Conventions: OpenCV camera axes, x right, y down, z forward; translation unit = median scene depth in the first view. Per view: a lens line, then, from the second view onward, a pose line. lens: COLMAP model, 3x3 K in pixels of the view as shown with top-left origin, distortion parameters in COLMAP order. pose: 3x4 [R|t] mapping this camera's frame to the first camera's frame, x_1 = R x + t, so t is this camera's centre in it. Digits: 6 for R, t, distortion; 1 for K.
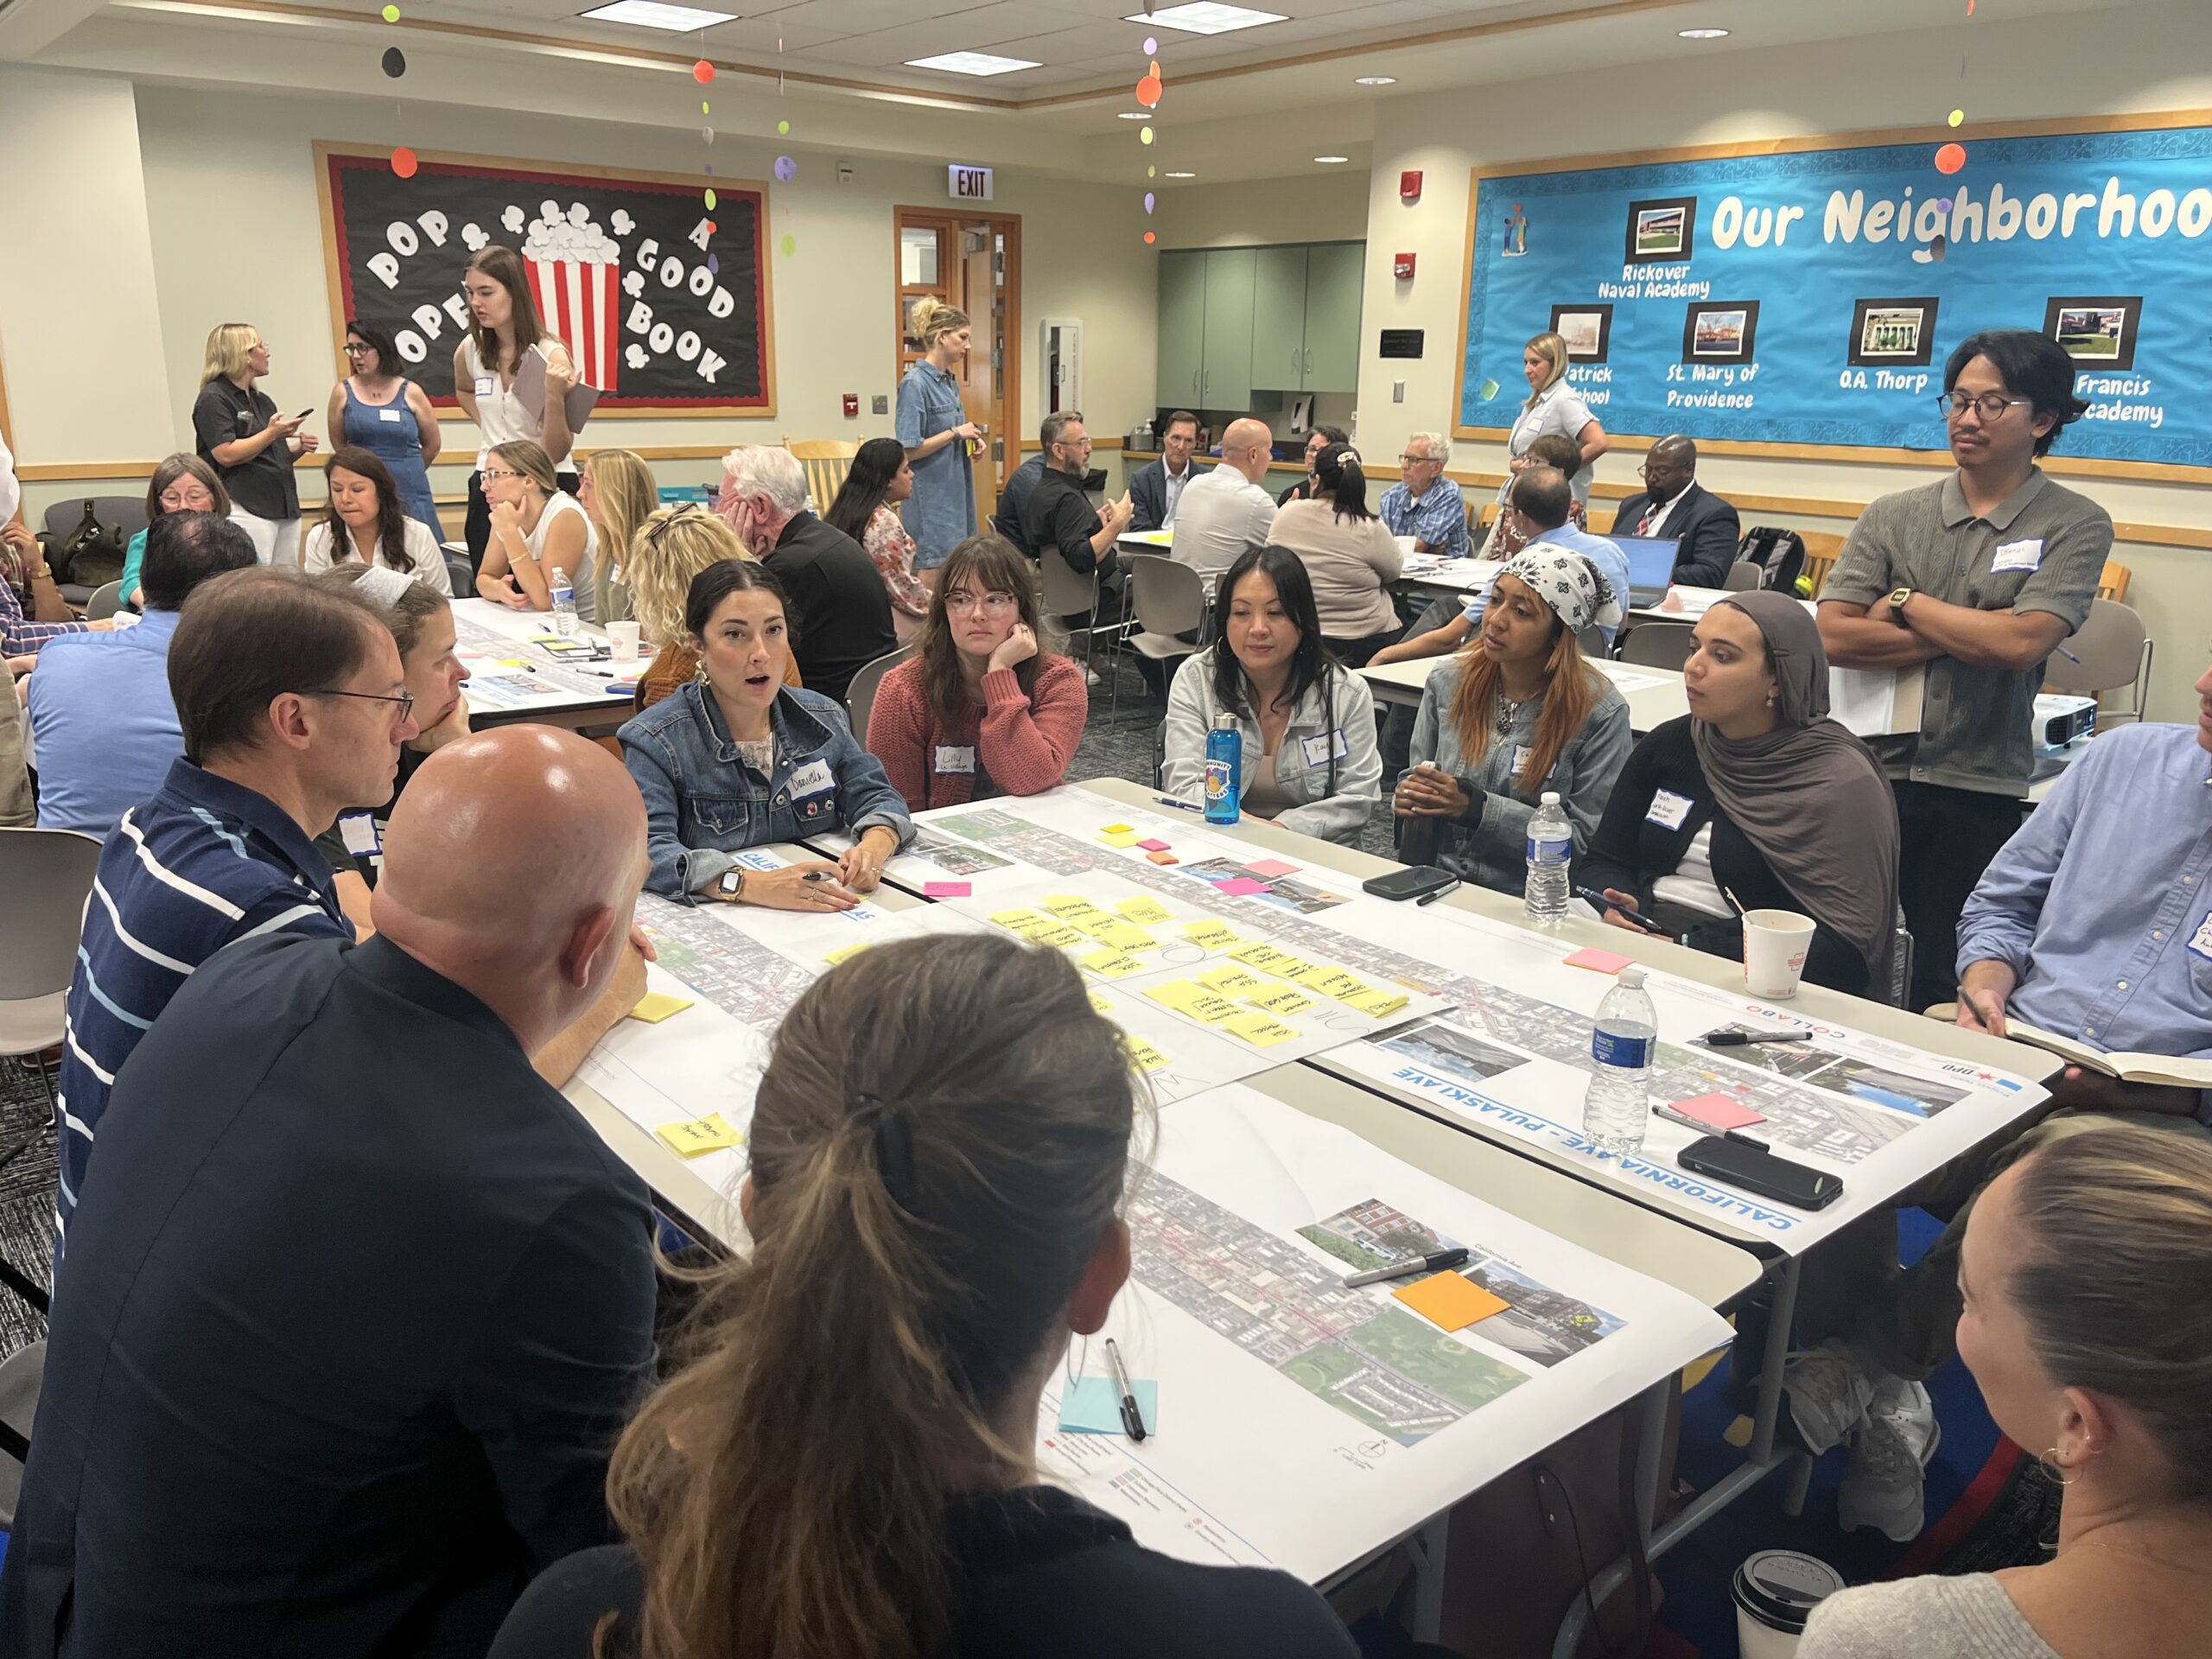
lens RADIAL K [[1662.6, 0, 1102.7], [0, 1662.6, 829.5], [0, 0, 1]] dist [0.033947, -0.000470]
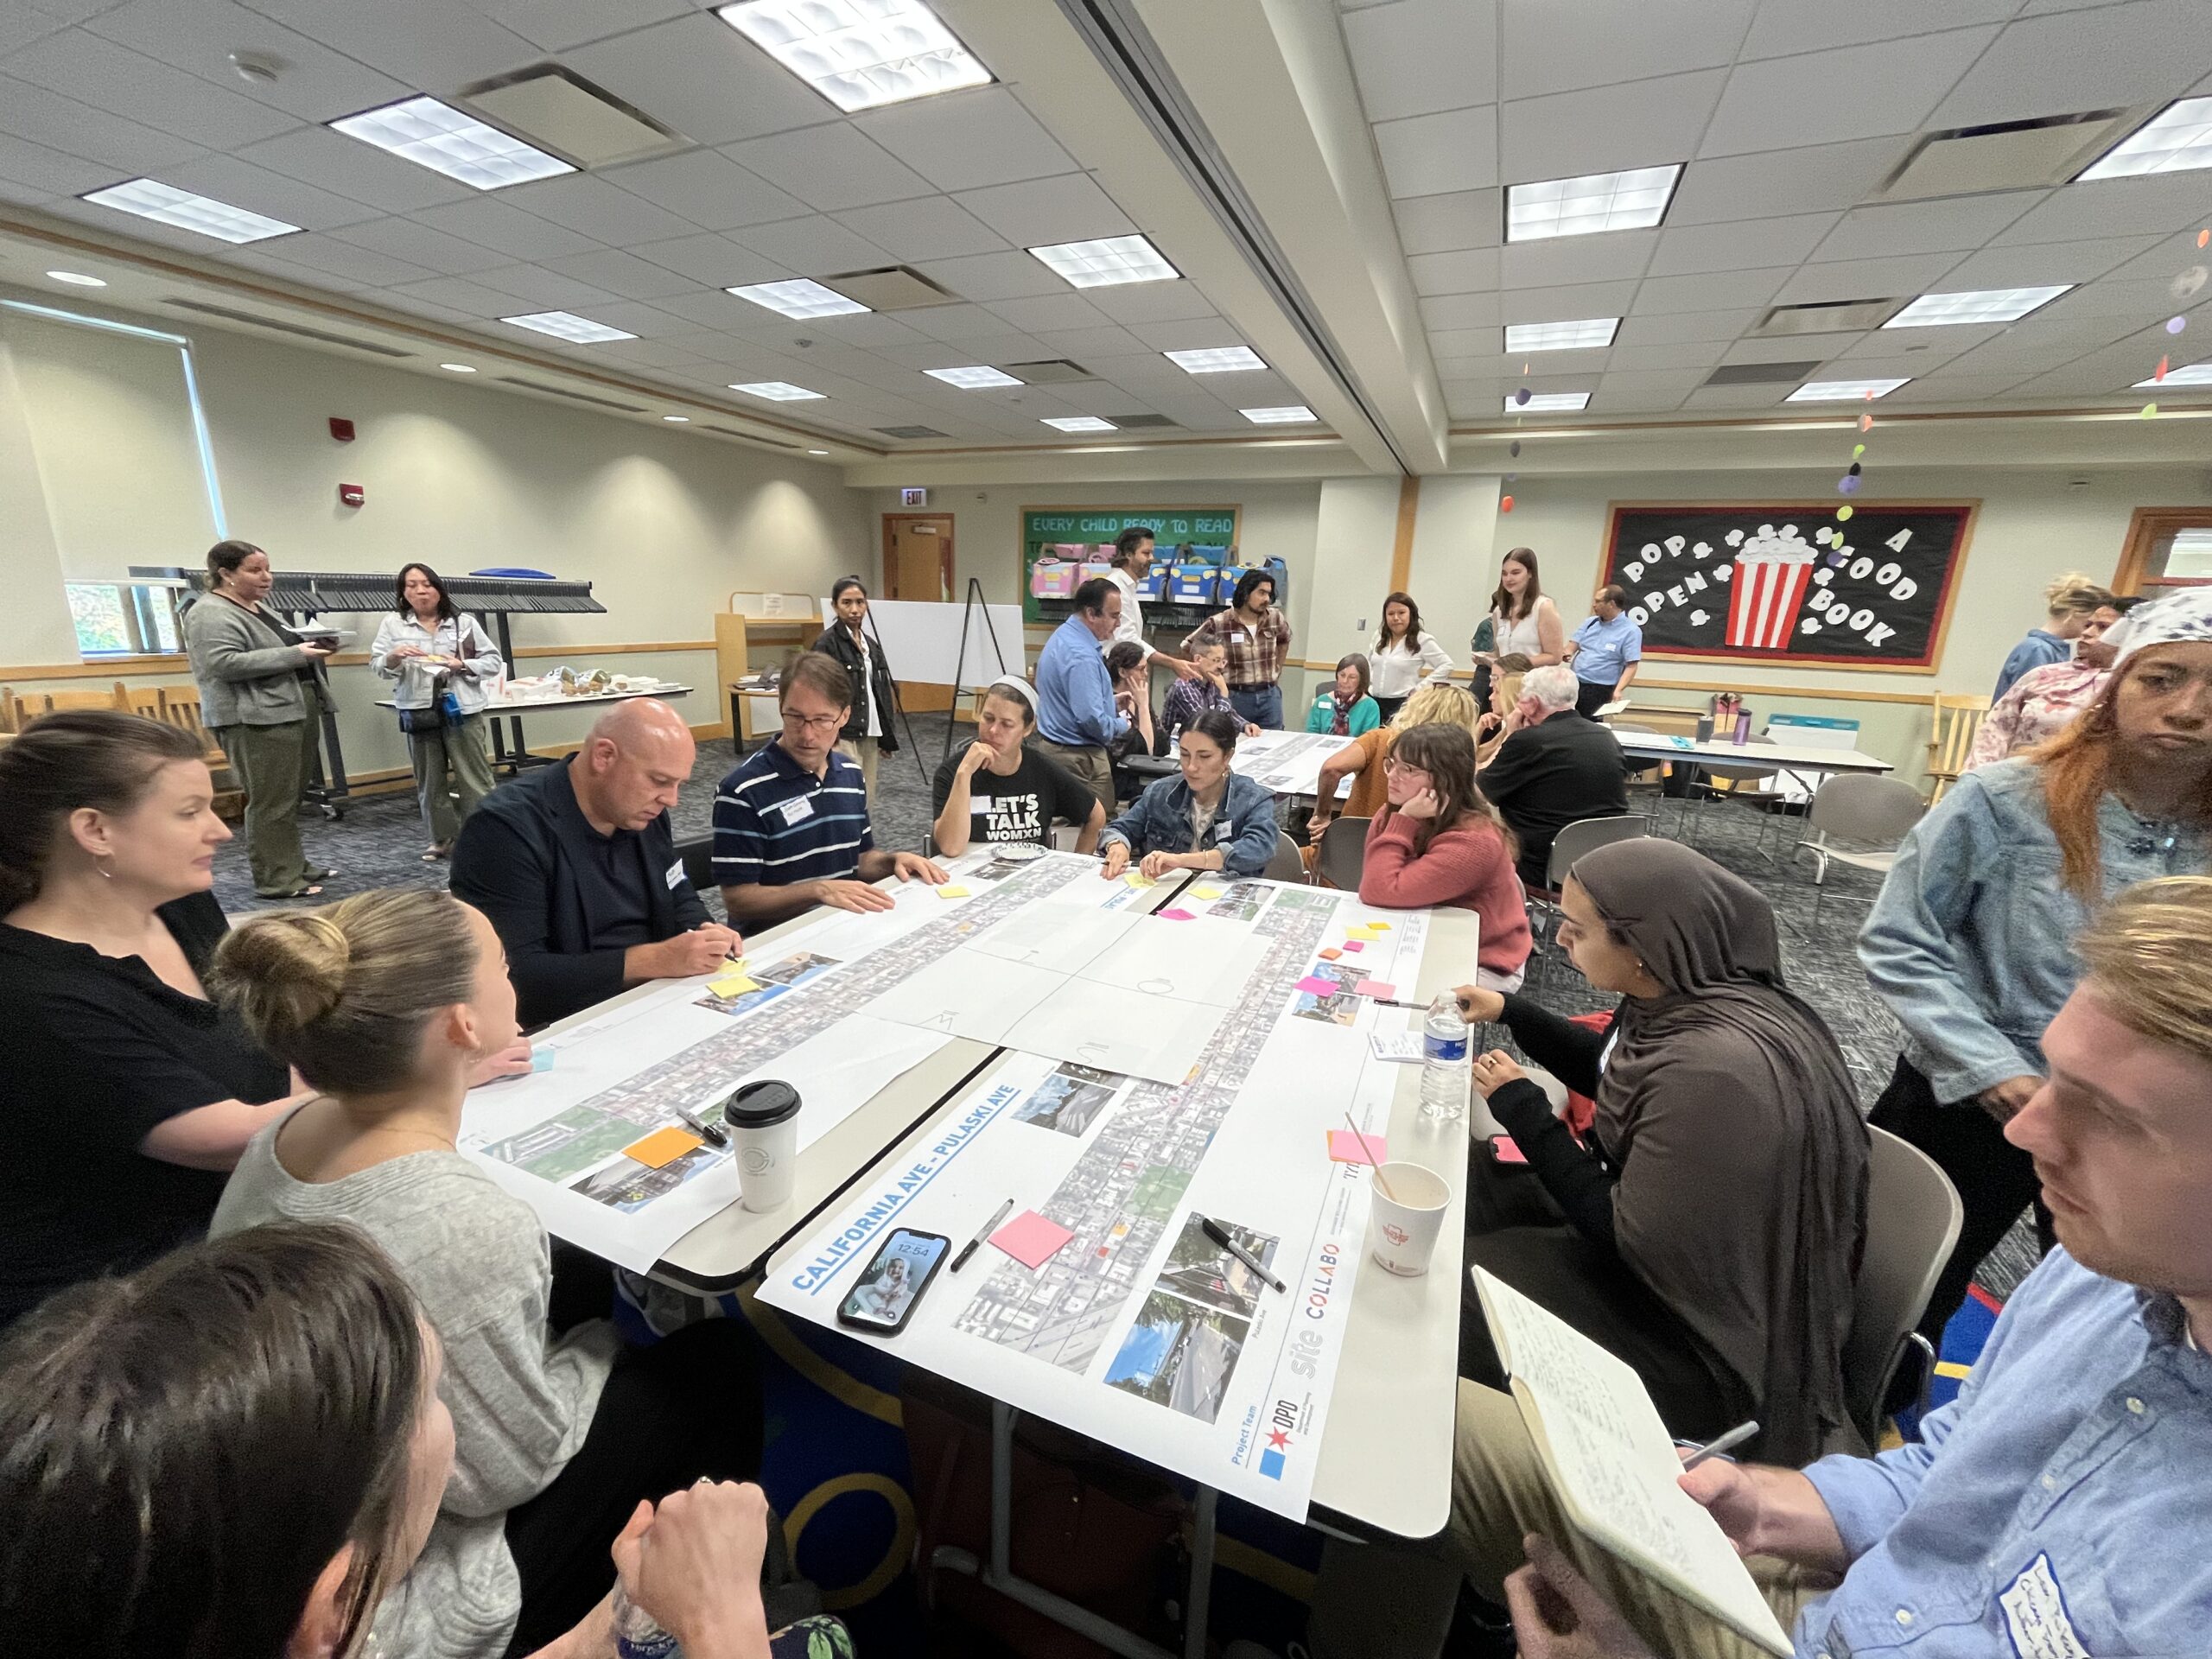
lens RADIAL K [[900.4, 0, 1101.1], [0, 900.4, 825.3], [0, 0, 1]] dist [-0.009796, -0.000072]
pose [[0.443982, 0.214896, -0.869885, 0.171895], [-0.269368, 0.957919, 0.099160, -0.031763], [0.854588, 0.190294, 0.483185, 0.146193]]
